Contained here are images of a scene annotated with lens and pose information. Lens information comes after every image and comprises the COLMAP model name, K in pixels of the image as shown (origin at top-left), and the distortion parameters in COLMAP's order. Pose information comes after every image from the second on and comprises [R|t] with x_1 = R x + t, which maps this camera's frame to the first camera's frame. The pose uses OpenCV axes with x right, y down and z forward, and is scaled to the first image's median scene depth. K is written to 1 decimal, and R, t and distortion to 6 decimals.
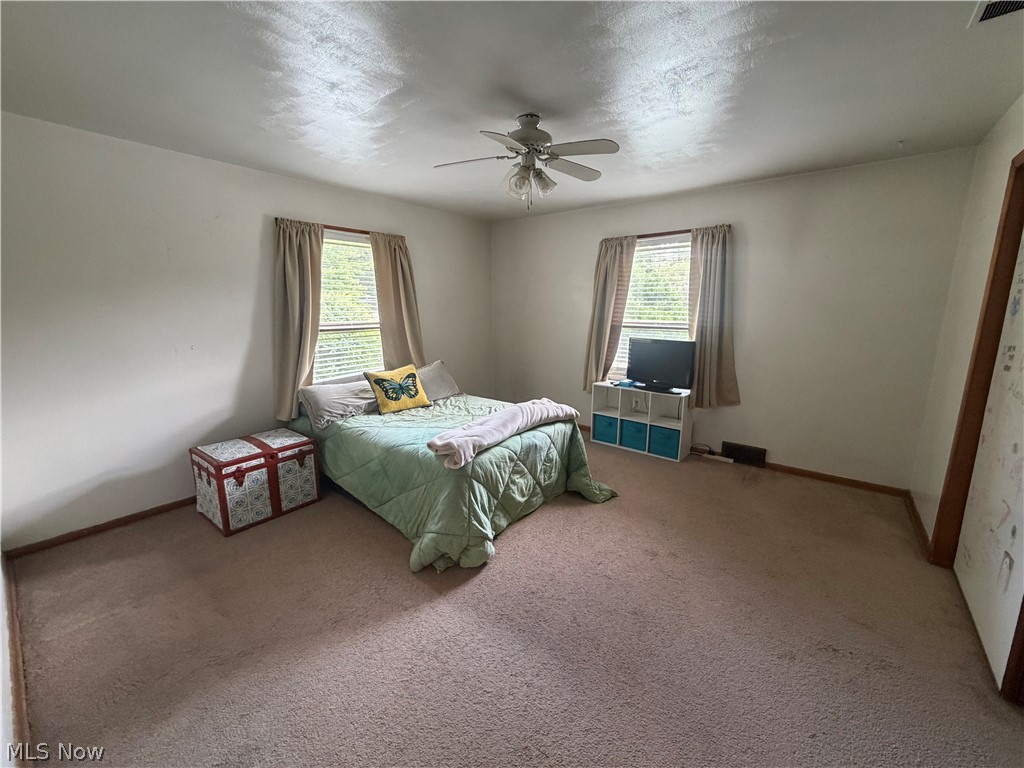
lens RADIAL K [[408.7, 0, 509.4], [0, 408.7, 382.8], [0, 0, 1]] dist [-0.001116, 0.000394]
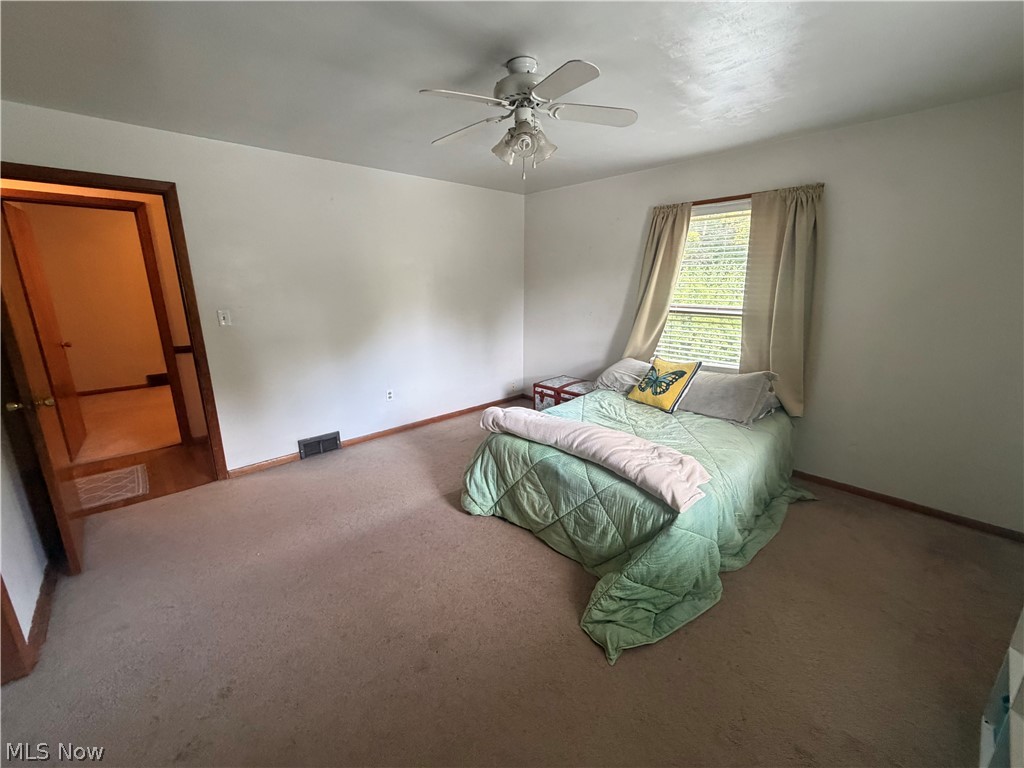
lens RADIAL K [[408.7, 0, 509.4], [0, 408.7, 382.8], [0, 0, 1]] dist [-0.001116, 0.000394]
pose [[-0.140825, 0.245161, -0.959200, 0.778631], [-0.188220, 0.944555, 0.269051, -0.200213], [0.971978, 0.218430, -0.086872, 0.935290]]
